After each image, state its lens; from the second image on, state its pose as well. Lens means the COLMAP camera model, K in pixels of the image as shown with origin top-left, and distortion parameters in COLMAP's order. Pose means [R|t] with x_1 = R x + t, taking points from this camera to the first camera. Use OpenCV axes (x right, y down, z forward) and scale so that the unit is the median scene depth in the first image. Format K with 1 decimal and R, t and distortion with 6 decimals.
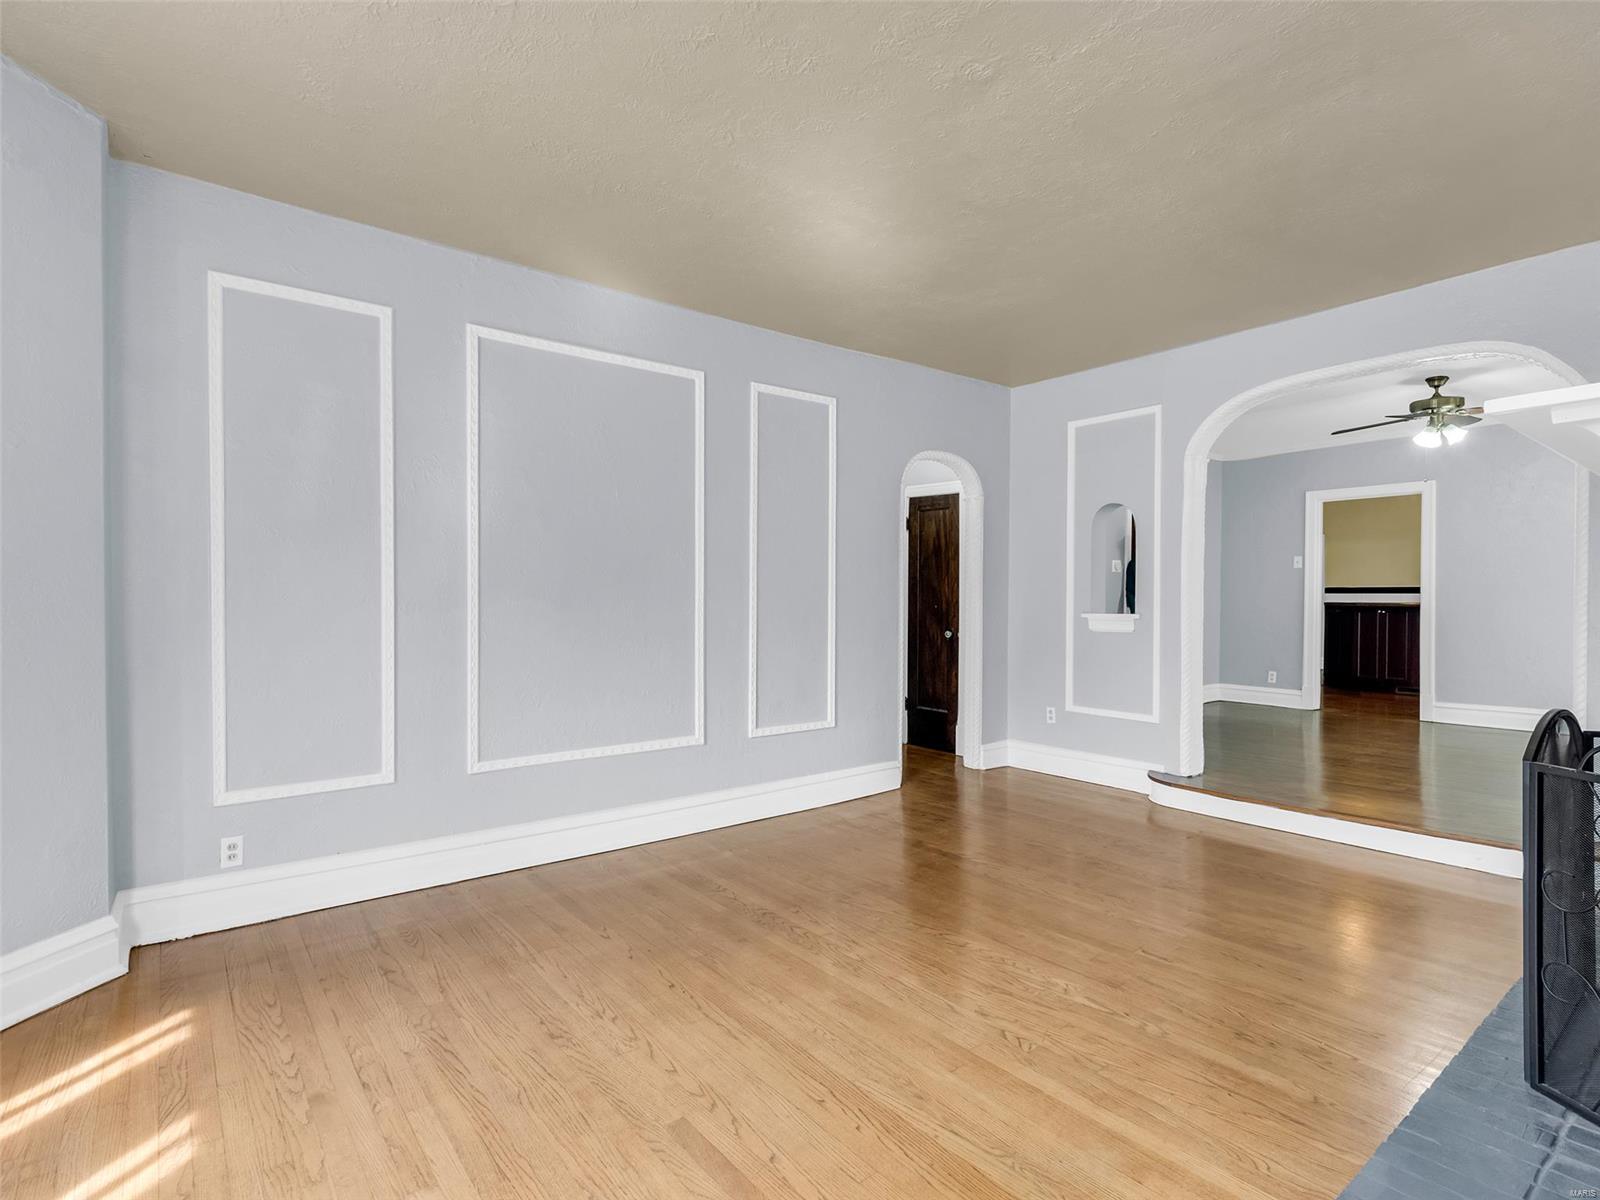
lens RADIAL K [[816.4, 0, 800.0], [0, 816.4, 600.0], [0, 0, 1]] dist [0.001714, 0.000012]
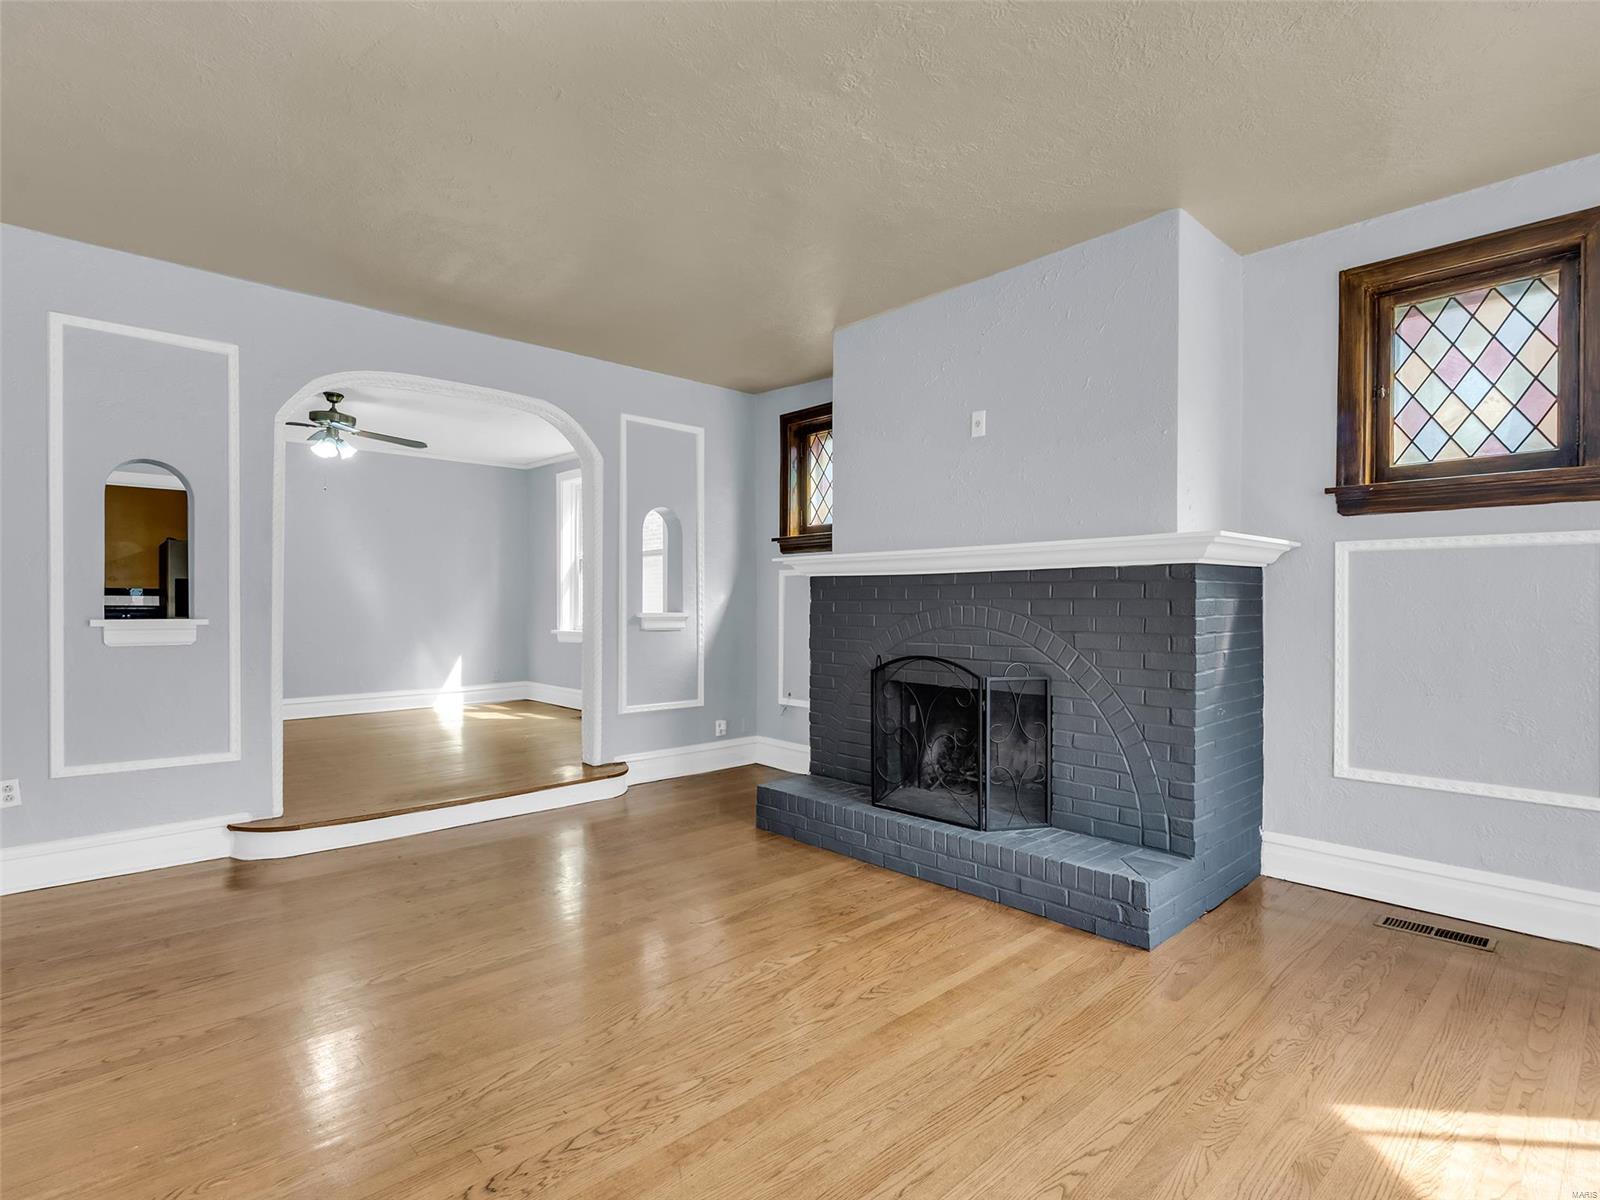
lens RADIAL K [[816.4, 0, 800.0], [0, 816.4, 600.0], [0, 0, 1]] dist [0.001714, 0.000012]
pose [[-0.091247, 0.006174, 0.995809, -0.382268], [0.001149, 0.999981, -0.006094, 0.005594], [-0.995828, 0.000588, -0.091252, 0.552691]]
